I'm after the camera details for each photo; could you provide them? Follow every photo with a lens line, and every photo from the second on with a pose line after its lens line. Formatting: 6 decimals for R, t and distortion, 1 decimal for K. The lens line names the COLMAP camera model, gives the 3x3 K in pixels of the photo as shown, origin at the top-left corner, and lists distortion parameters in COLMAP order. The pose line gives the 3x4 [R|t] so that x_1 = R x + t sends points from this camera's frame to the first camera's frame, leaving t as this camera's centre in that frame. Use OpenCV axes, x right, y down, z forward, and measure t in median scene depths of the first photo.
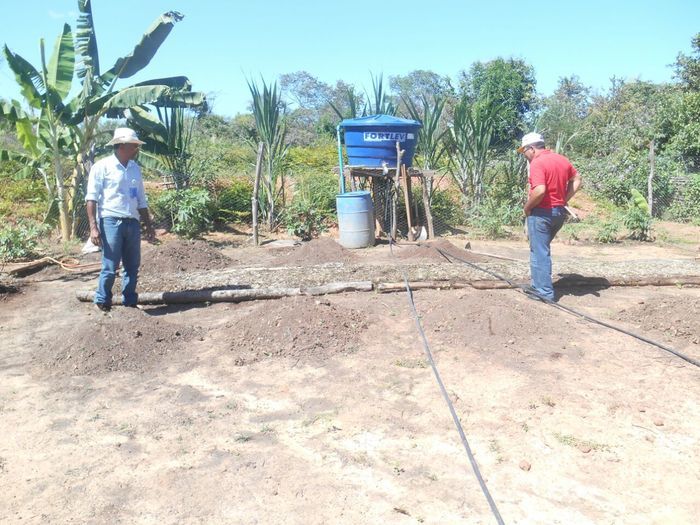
lens RADIAL K [[540.5, 0, 337.7], [0, 540.5, 265.5], [0, 0, 1]] dist [-0.039425, 0.010229]
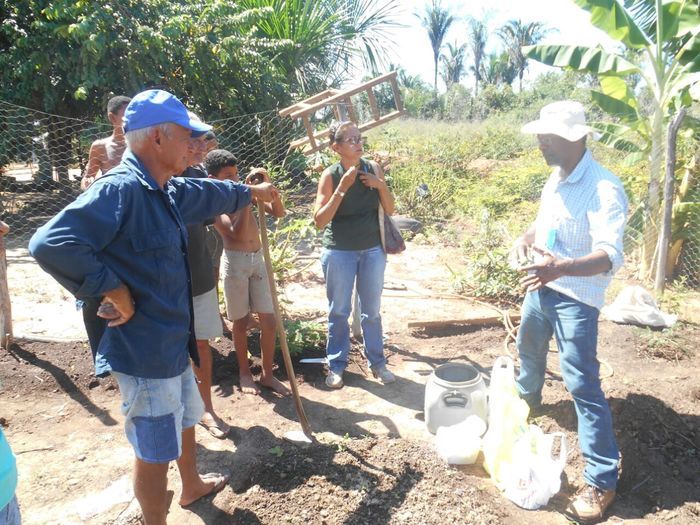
lens RADIAL K [[540.5, 0, 337.7], [0, 540.5, 265.5], [0, 0, 1]] dist [-0.039425, 0.010229]
pose [[0.272395, 0.222401, -0.936130, -0.050336], [-0.174115, 0.968252, 0.179368, -0.106614], [0.946301, 0.114135, 0.302470, 0.509339]]
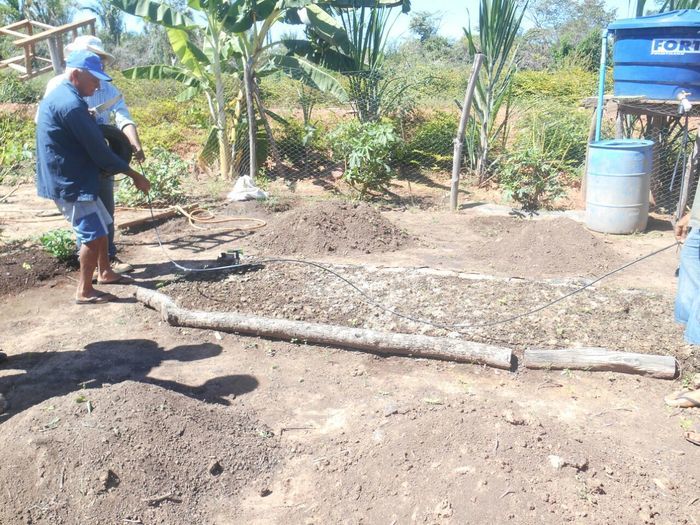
lens RADIAL K [[540.5, 0, 337.7], [0, 540.5, 265.5], [0, 0, 1]] dist [-0.039425, 0.010229]
pose [[0.923957, 0.135618, -0.357646, -0.029345], [-0.088792, 0.985539, 0.144323, -0.050707], [0.372047, -0.101592, 0.922638, 0.286485]]
